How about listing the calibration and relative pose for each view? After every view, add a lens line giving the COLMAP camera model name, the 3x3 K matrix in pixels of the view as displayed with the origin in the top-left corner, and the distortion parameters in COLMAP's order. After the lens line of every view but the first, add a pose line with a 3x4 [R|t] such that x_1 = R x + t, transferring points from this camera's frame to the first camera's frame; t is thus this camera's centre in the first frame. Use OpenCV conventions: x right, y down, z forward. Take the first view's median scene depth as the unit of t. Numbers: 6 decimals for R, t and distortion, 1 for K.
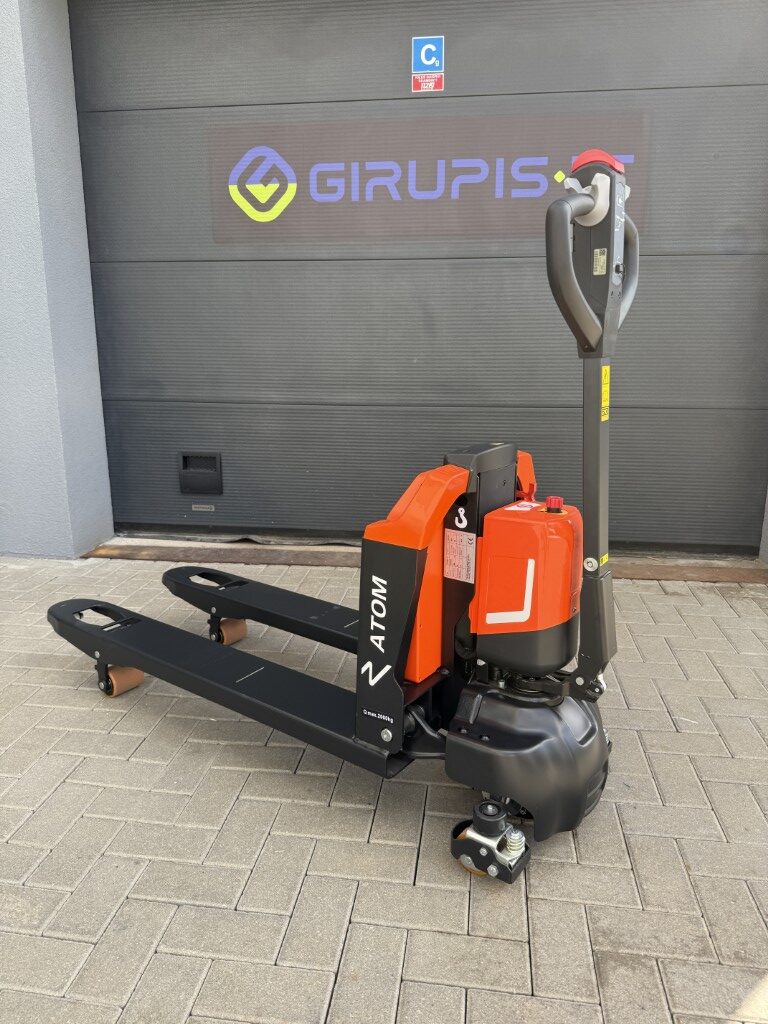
lens RADIAL K [[723.3, 0, 386.2], [0, 723.3, 508.5], [0, 0, 1]] dist [0.057877, -0.102246]
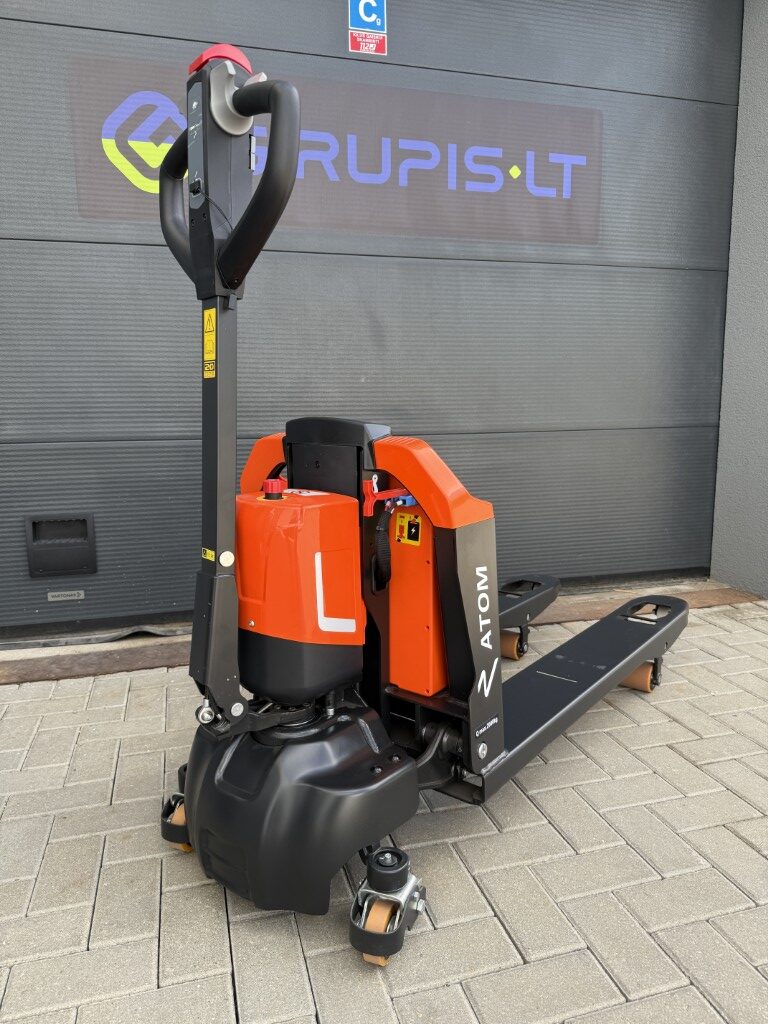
lens RADIAL K [[743.8, 0, 392.6], [0, 743.8, 513.8], [0, 0, 1]] dist [0.035824, -0.055577]
pose [[0.913085, -0.074050, 0.400990, -0.281245], [0.104427, 0.993043, -0.054404, -0.008005], [-0.394172, 0.091550, 0.914465, 0.253921]]
